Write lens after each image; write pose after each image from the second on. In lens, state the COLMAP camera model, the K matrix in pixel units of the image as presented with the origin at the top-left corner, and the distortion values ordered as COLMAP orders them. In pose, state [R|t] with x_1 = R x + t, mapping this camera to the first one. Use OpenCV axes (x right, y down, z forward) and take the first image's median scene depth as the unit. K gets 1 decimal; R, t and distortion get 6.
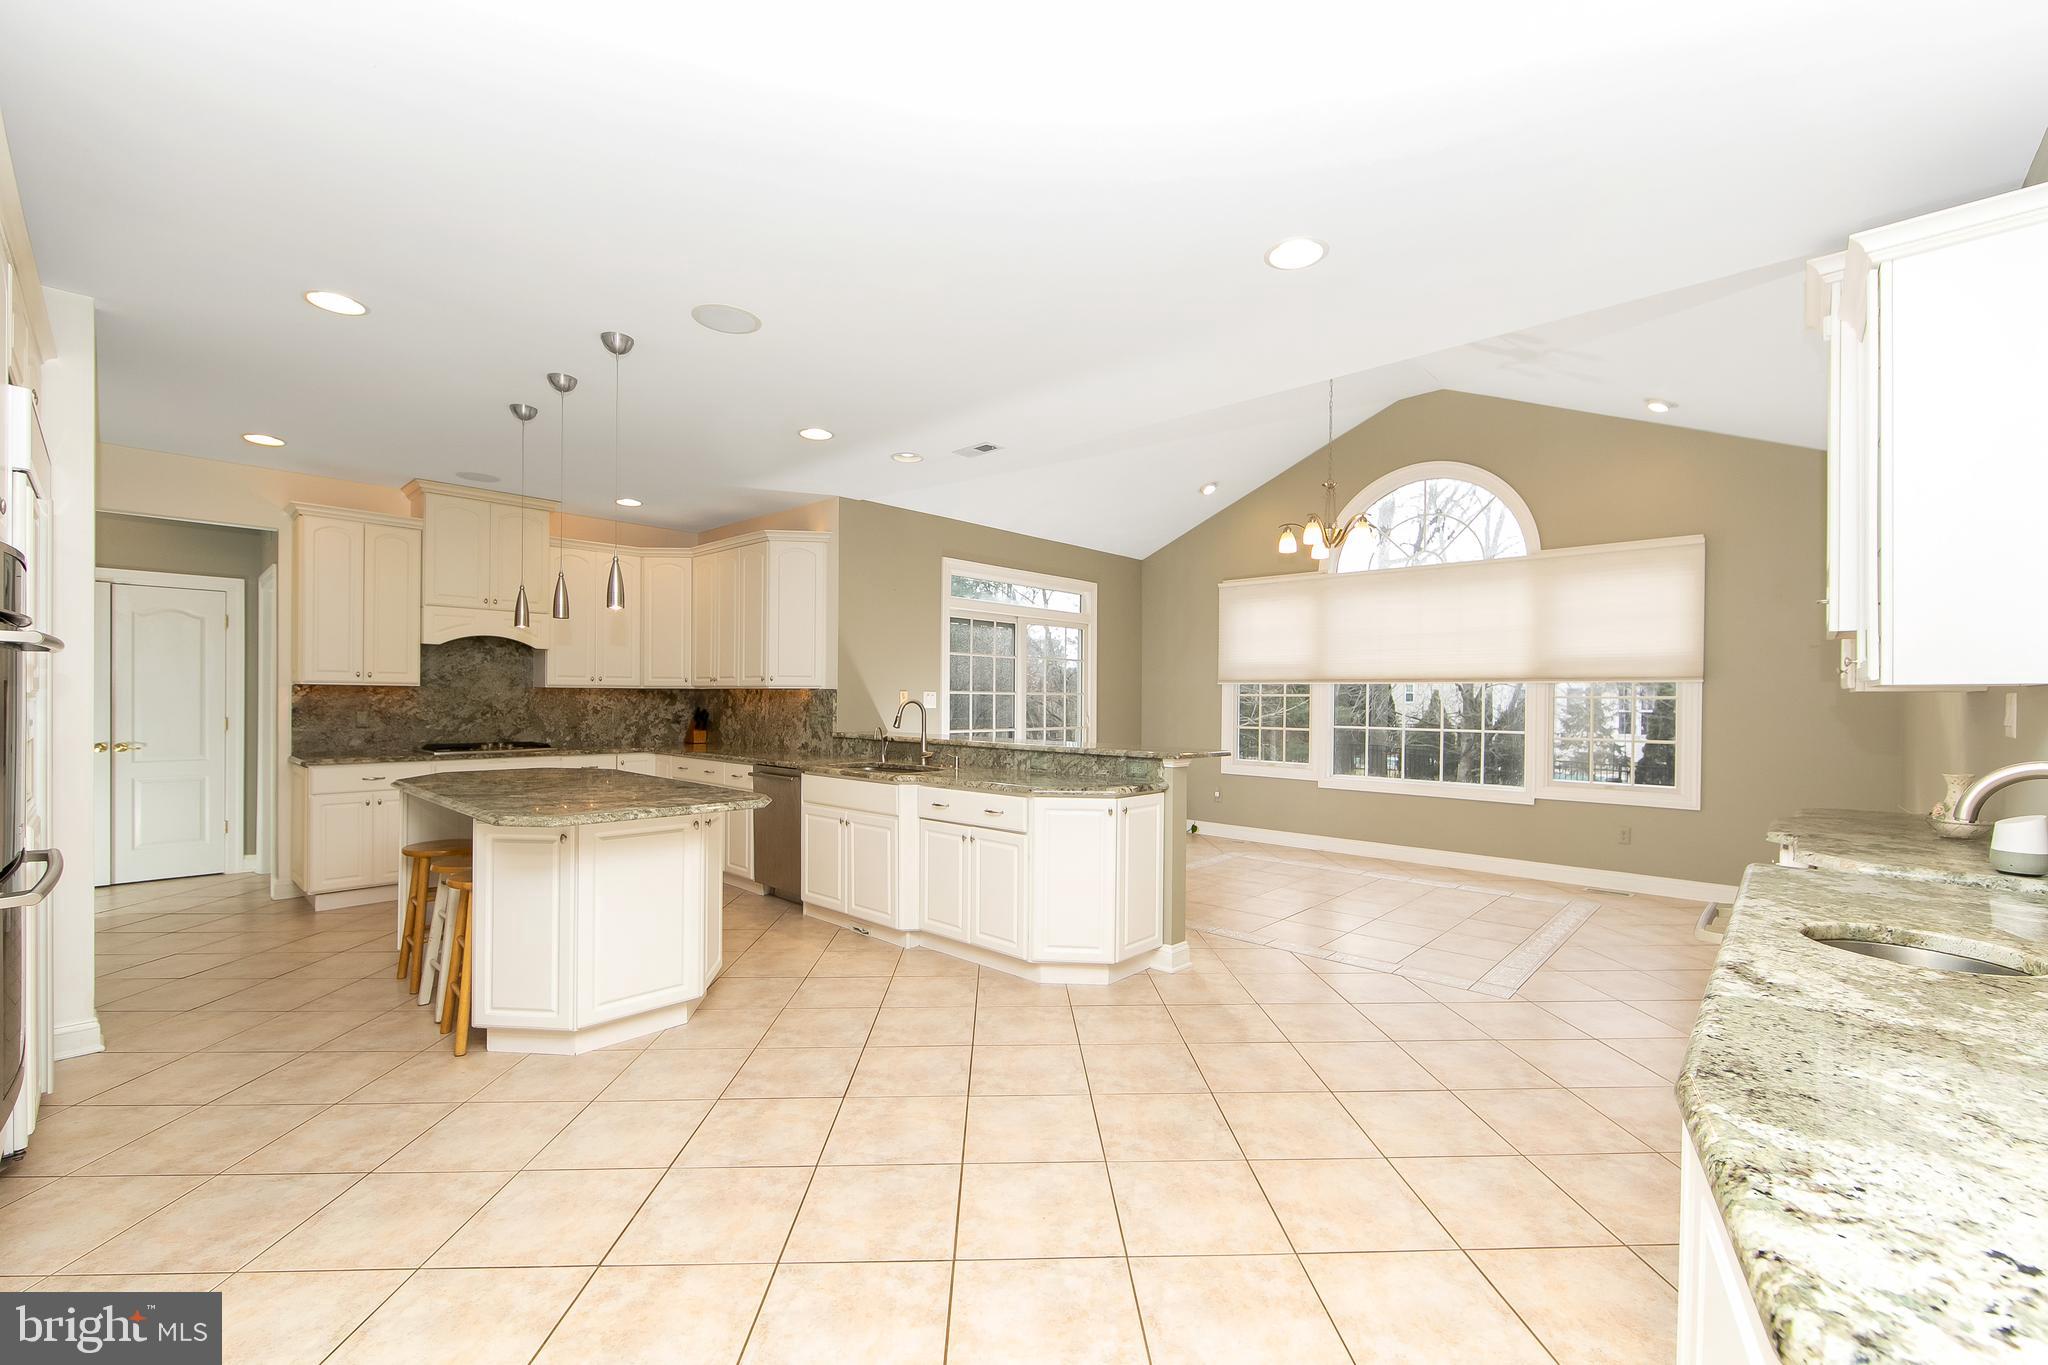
lens RADIAL K [[838.4, 0, 1032.4], [0, 838.4, 701.7], [0, 0, 1]] dist [-0.001731, -0.000022]
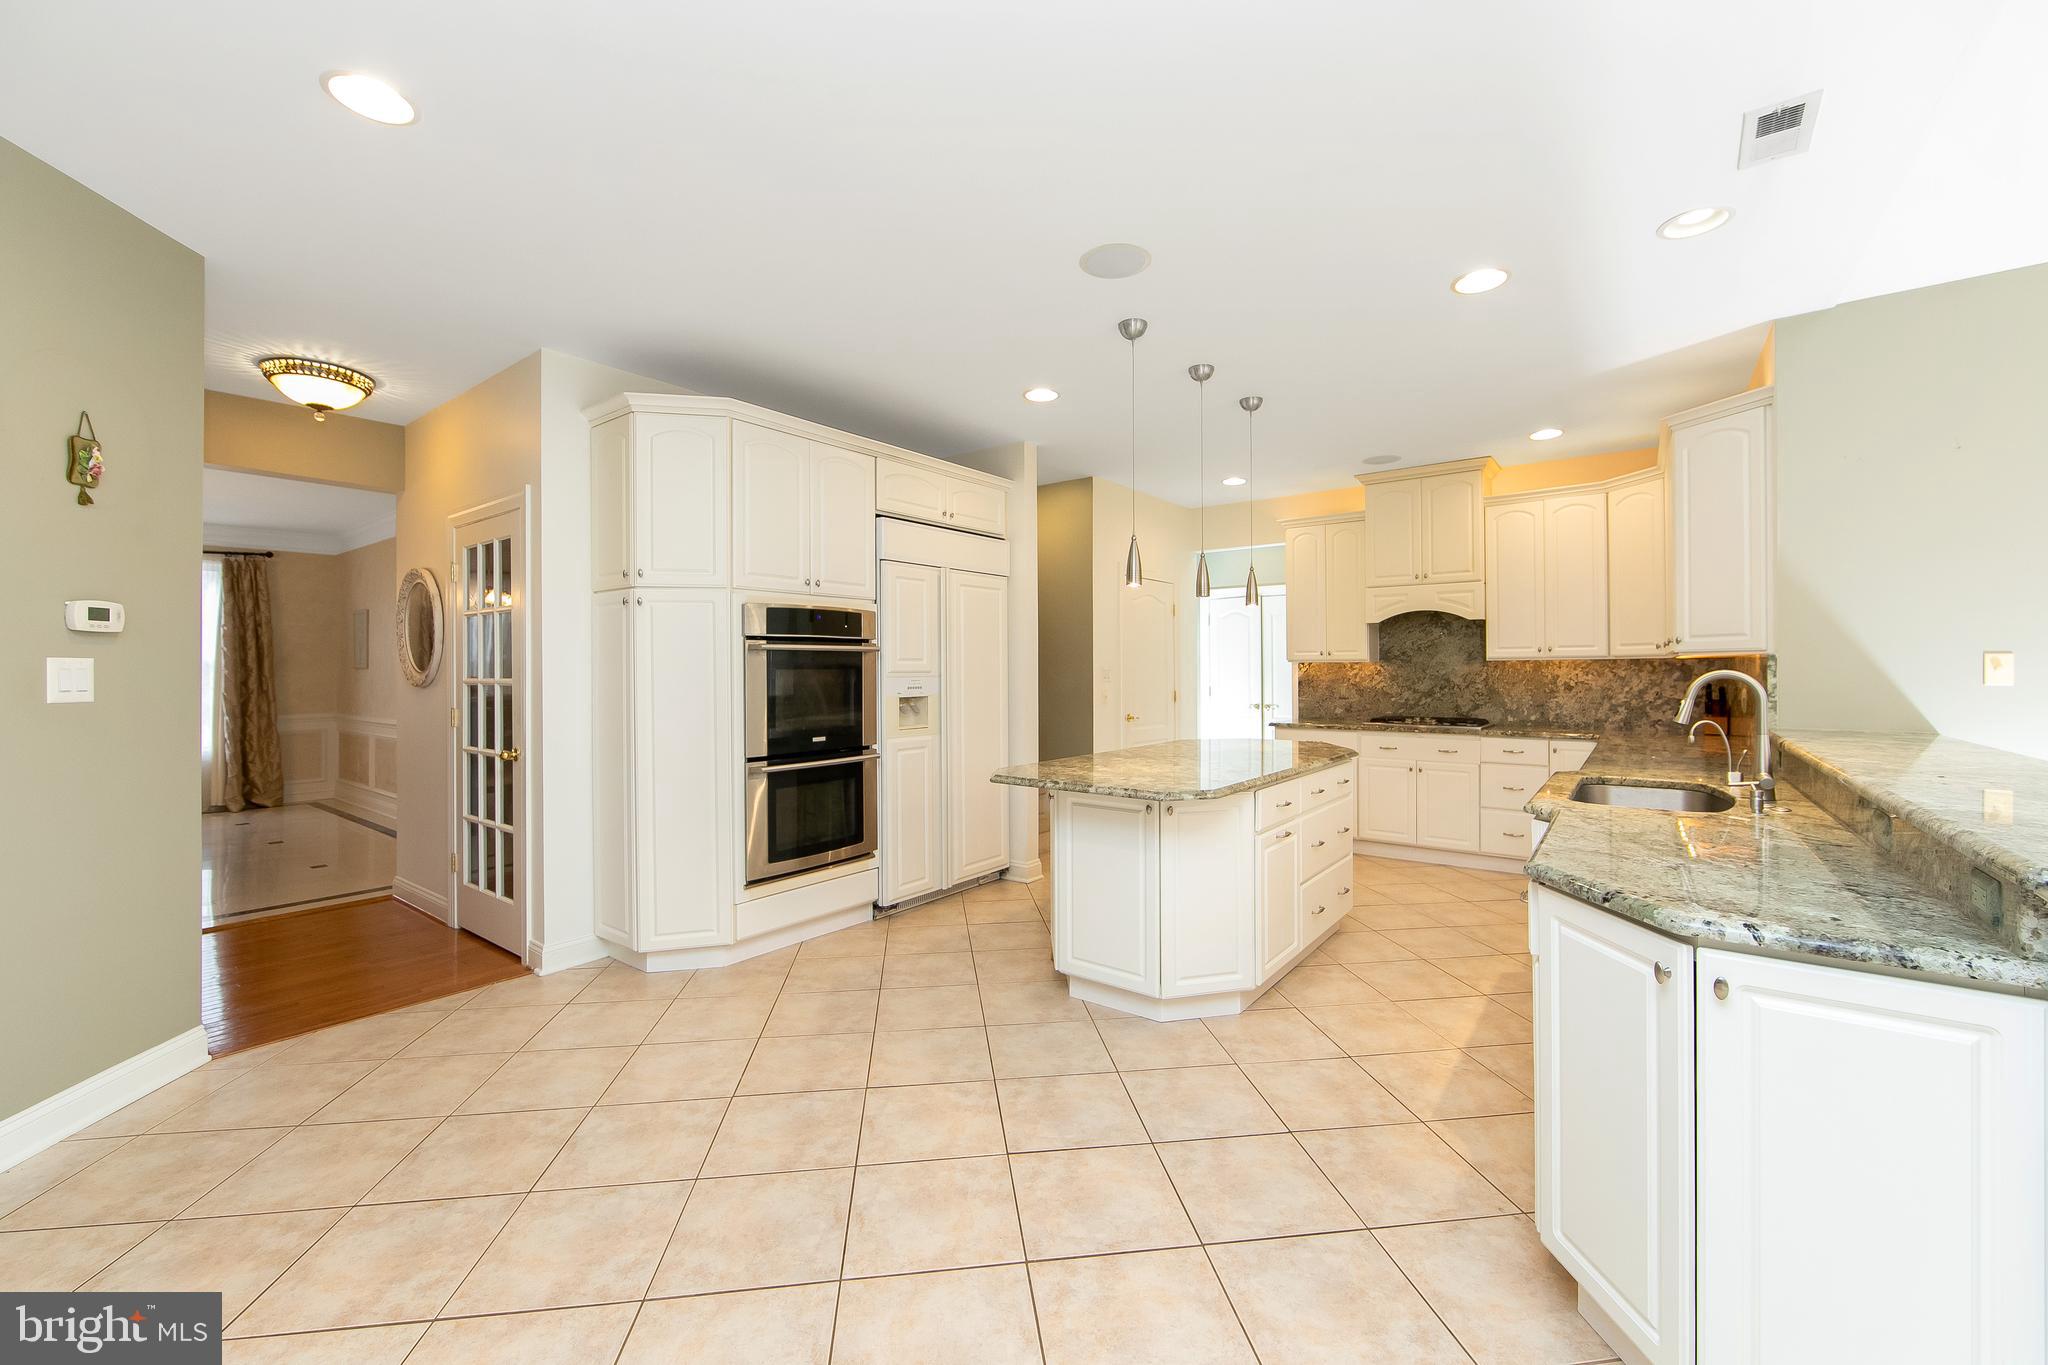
lens RADIAL K [[805.1, 0, 1027.6], [0, 805.1, 664.8], [0, 0, 1]] dist [-0.001558, -0.000073]
pose [[0.086961, -0.014190, -0.996111, 0.261724], [0.001878, 0.999899, -0.014080, -0.000902], [0.996210, -0.000647, 0.086979, 0.428520]]
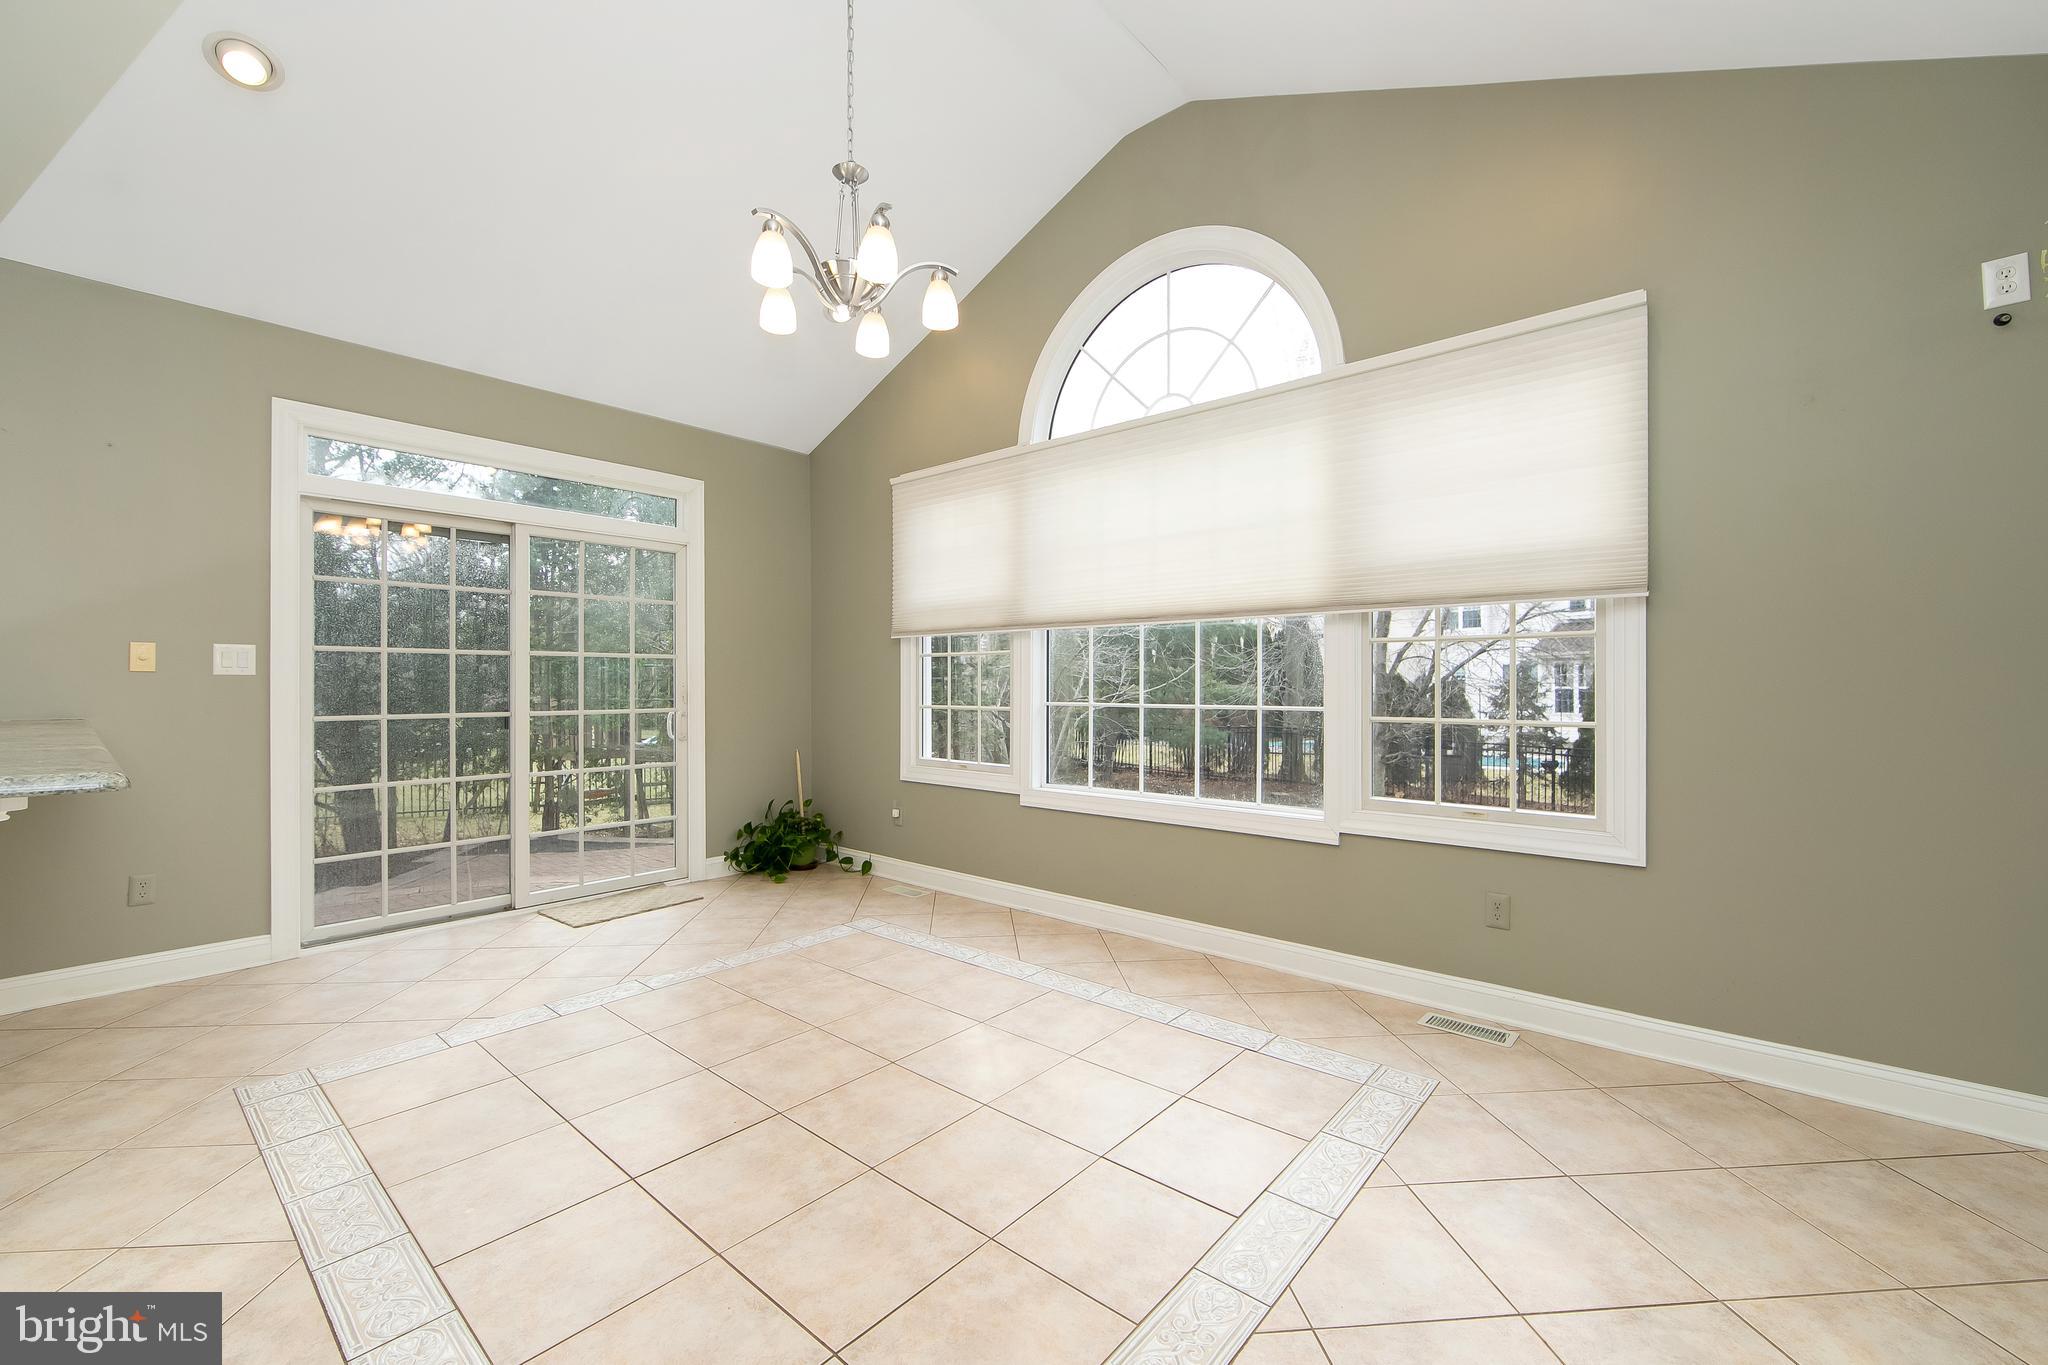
lens RADIAL K [[826.7, 0, 1033.1], [0, 826.7, 686.7], [0, 0, 1]] dist [-0.002924, -0.000623]
pose [[0.999226, -0.009608, 0.038155, 0.392419], [0.009603, 0.999954, 0.000318, 0.020499], [-0.038156, 0.000049, 0.999272, 0.493373]]
